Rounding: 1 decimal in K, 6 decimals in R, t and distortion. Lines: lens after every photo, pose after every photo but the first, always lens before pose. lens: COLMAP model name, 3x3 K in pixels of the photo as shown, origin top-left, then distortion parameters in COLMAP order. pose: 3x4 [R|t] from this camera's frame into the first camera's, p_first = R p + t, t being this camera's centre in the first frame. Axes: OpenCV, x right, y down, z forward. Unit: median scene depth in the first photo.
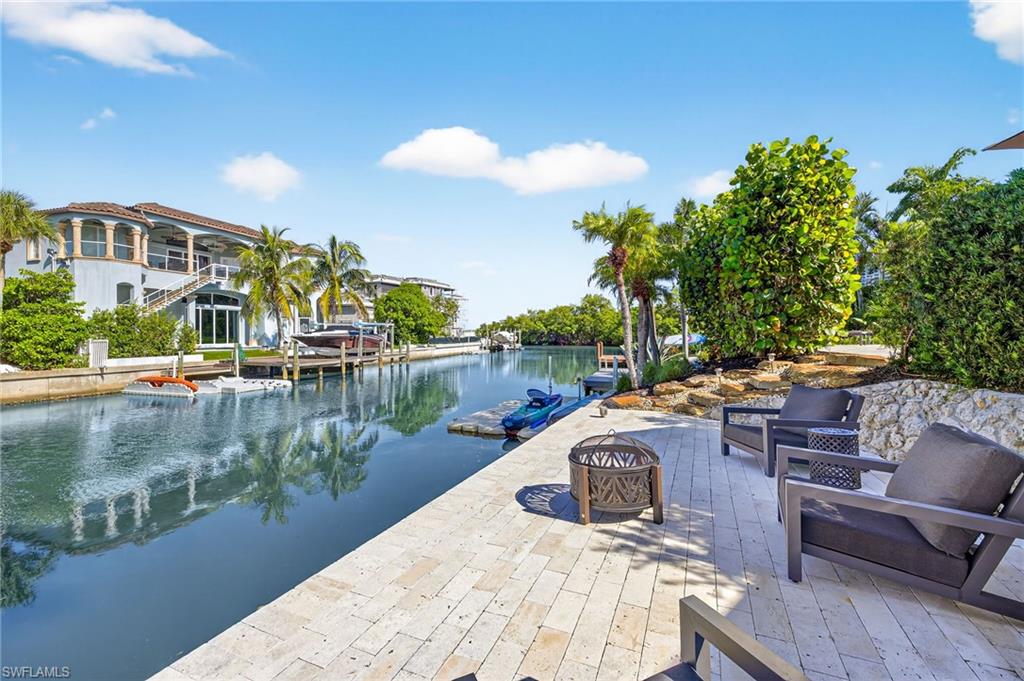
lens RADIAL K [[465.4, 0, 514.5], [0, 465.4, 337.8], [0, 0, 1]] dist [0.000994, -0.008999]
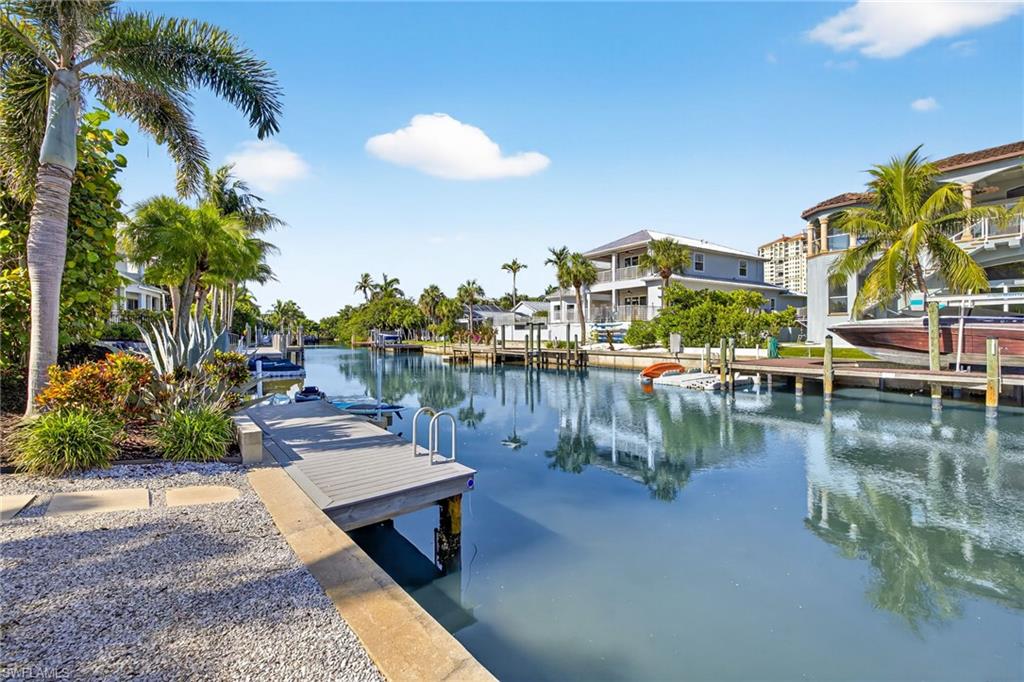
lens RADIAL K [[464.4, 0, 512.0], [0, 464.4, 341.0], [0, 0, 1]] dist [-0.001360, 0.000155]
pose [[-0.501784, 0.017091, -0.864824, 0.294484], [-0.006877, 0.999694, 0.023747, 0.002388], [0.864966, 0.017864, -0.501513, 0.892994]]
